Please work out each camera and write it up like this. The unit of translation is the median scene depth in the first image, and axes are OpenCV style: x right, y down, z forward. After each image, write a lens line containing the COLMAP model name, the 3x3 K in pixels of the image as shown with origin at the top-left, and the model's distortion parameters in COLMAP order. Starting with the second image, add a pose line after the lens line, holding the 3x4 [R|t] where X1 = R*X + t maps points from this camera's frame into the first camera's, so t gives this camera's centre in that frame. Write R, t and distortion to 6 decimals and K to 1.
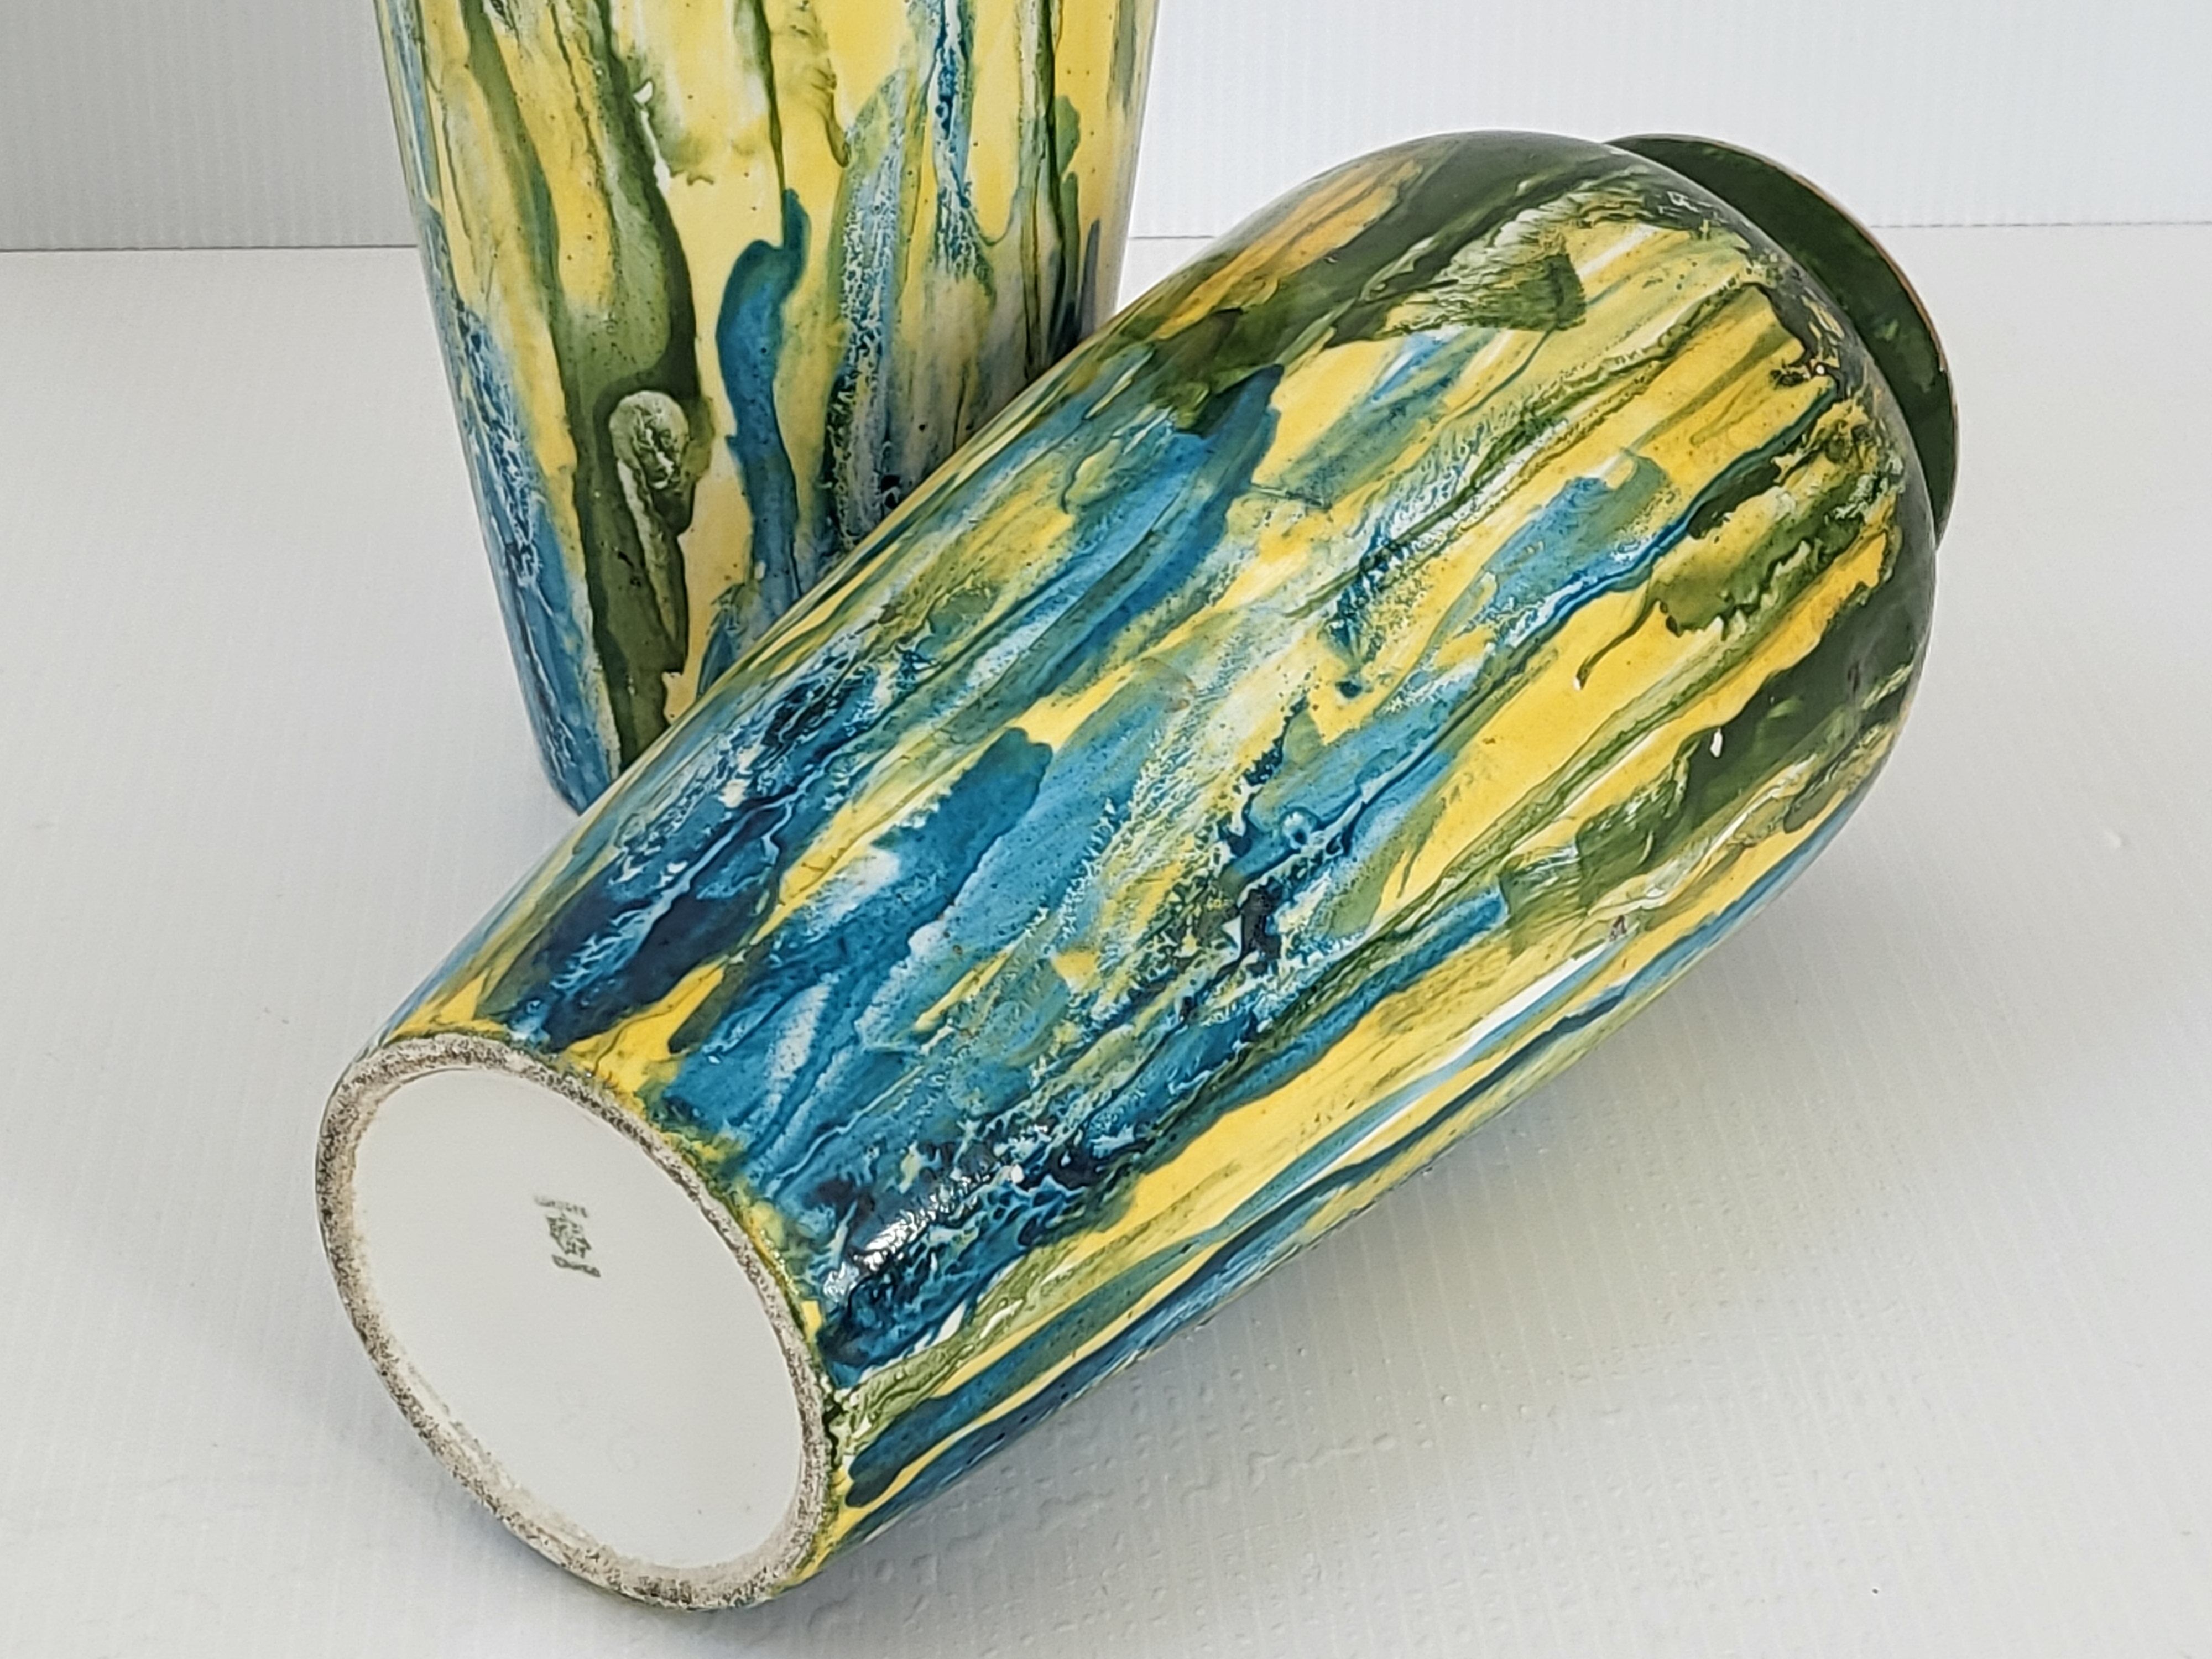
lens RADIAL K [[4895.4, 0, 1107.2], [0, 4895.4, 830.8], [0, 0, 1]] dist [0.139022, 0.000000]
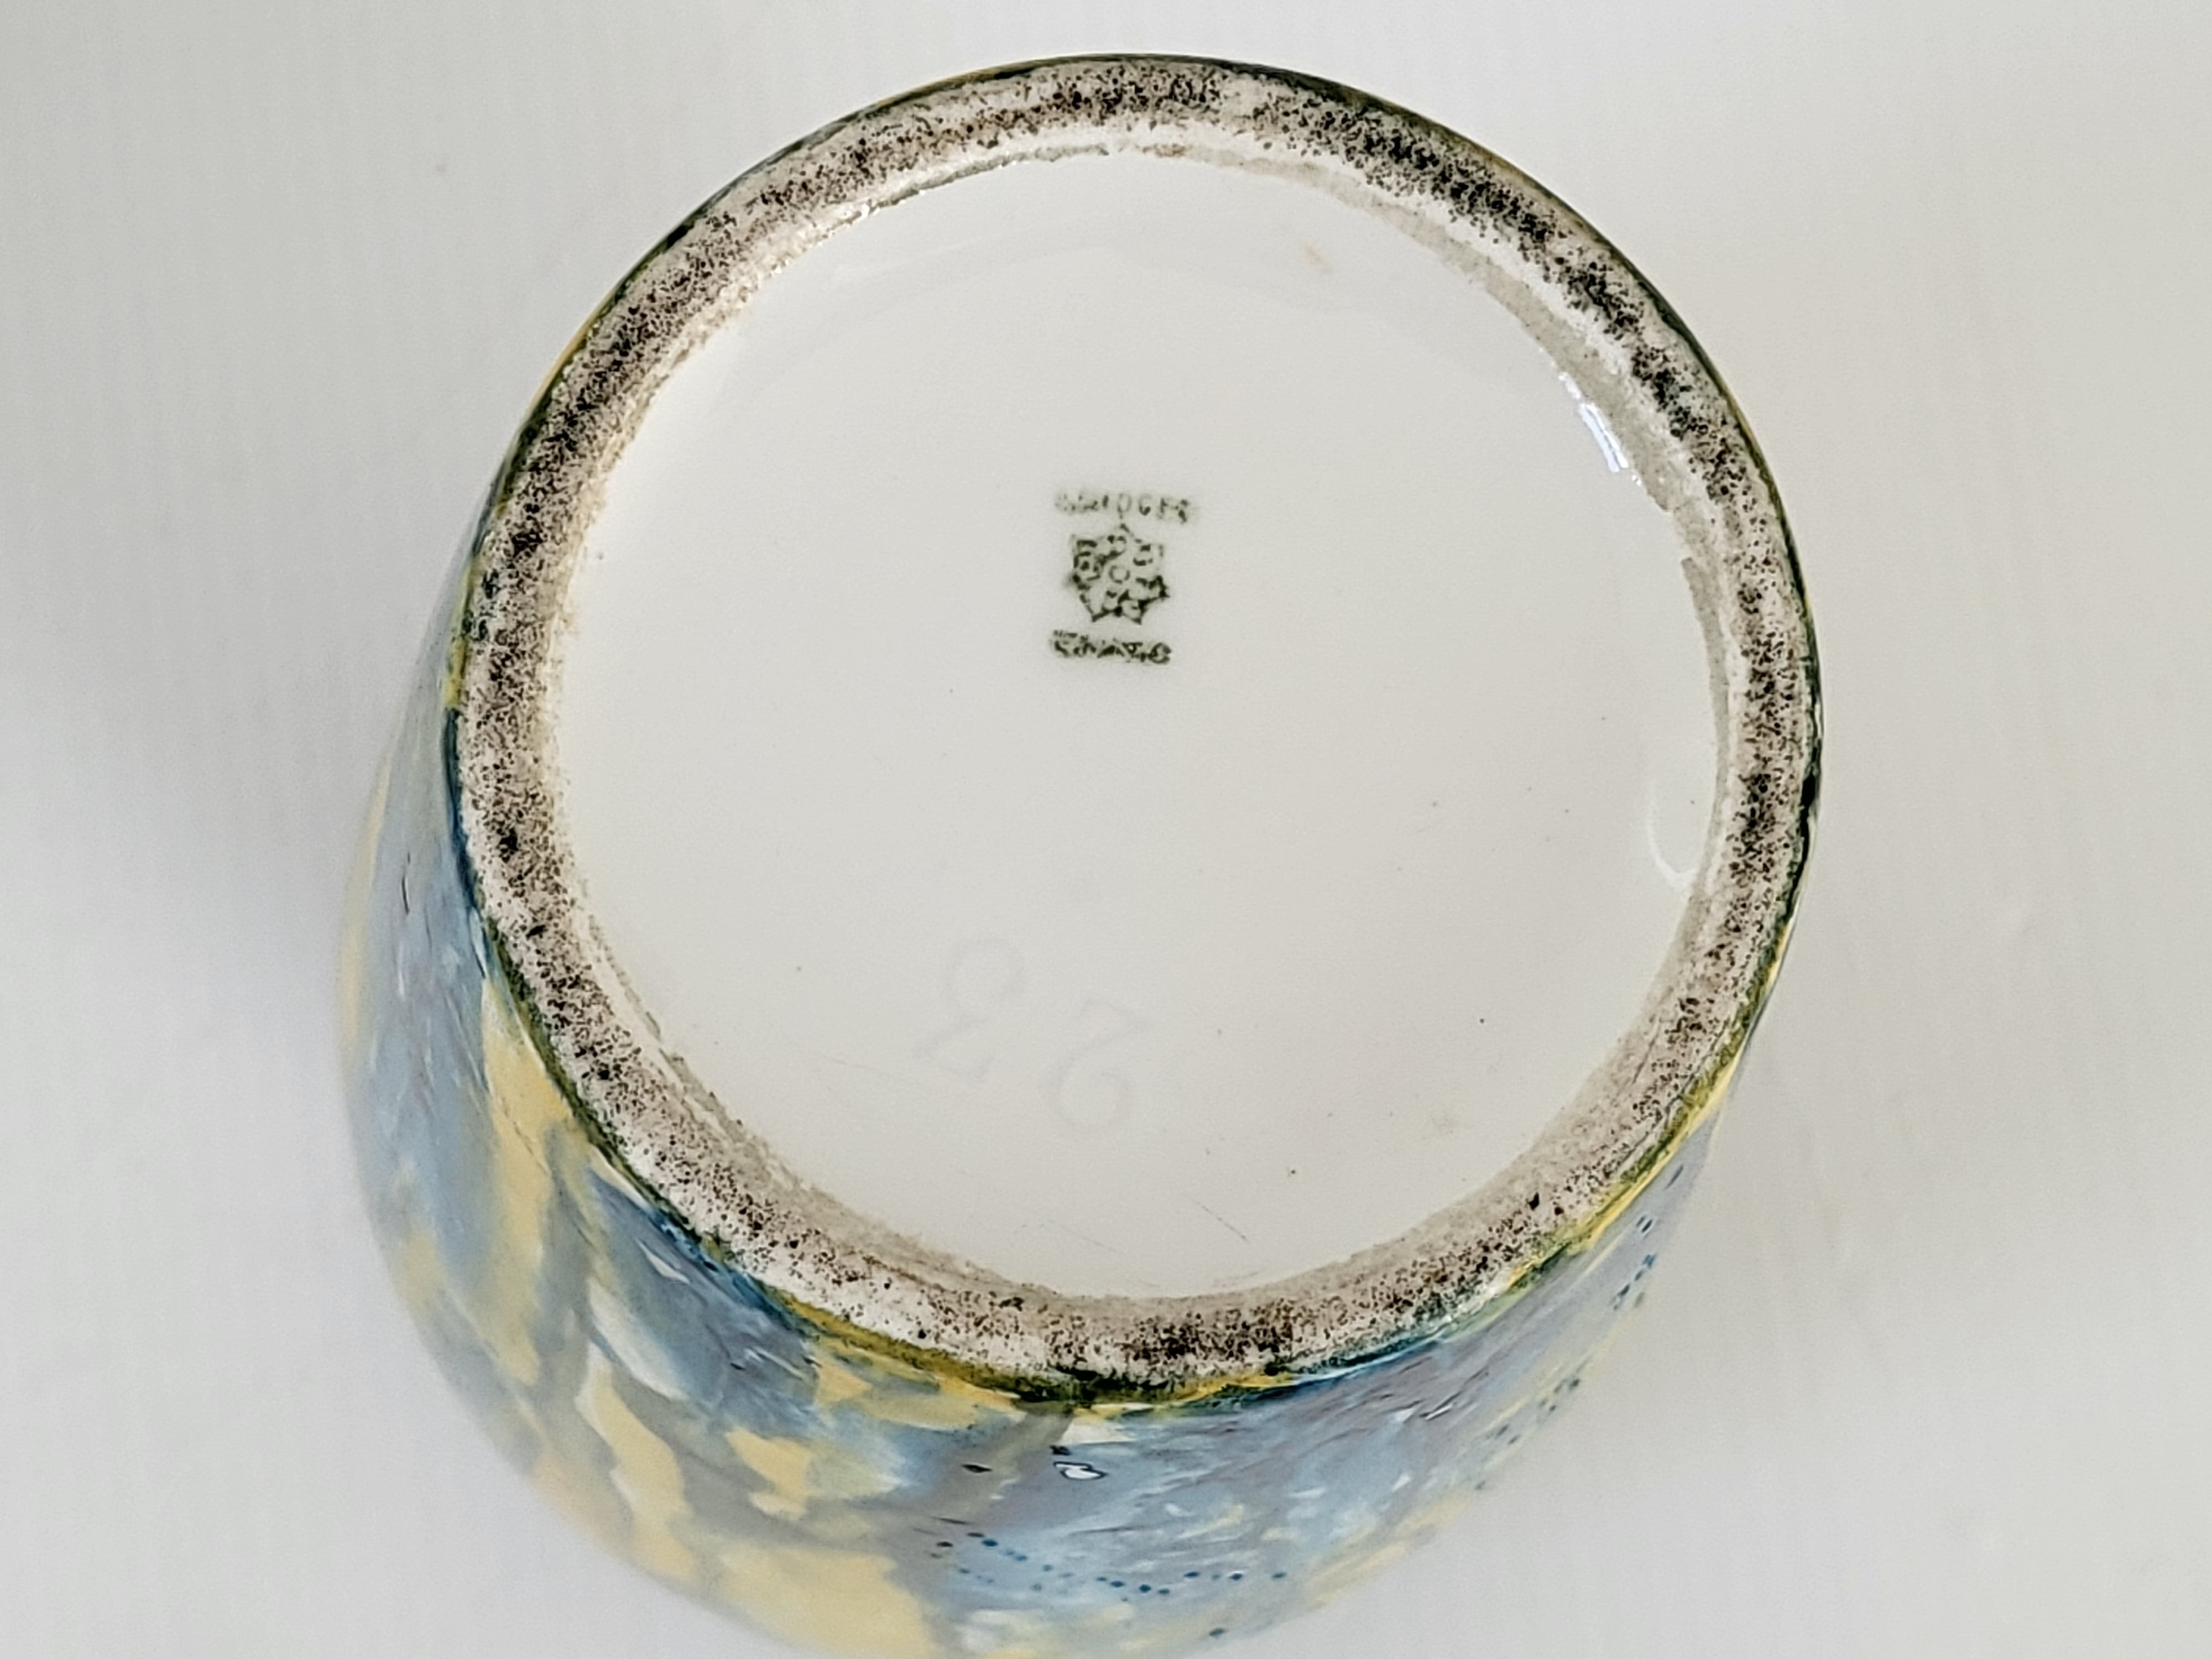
lens RADIAL K [[4895.4, 0, 1104.3], [0, 4895.4, 827.4], [0, 0, 1]] dist [0.139022, 0.000000]
pose [[0.748890, 0.303774, 0.588969, -0.400404], [0.132731, 0.801985, -0.582411, 0.397671], [-0.649266, 0.514336, 0.560279, 0.720344]]
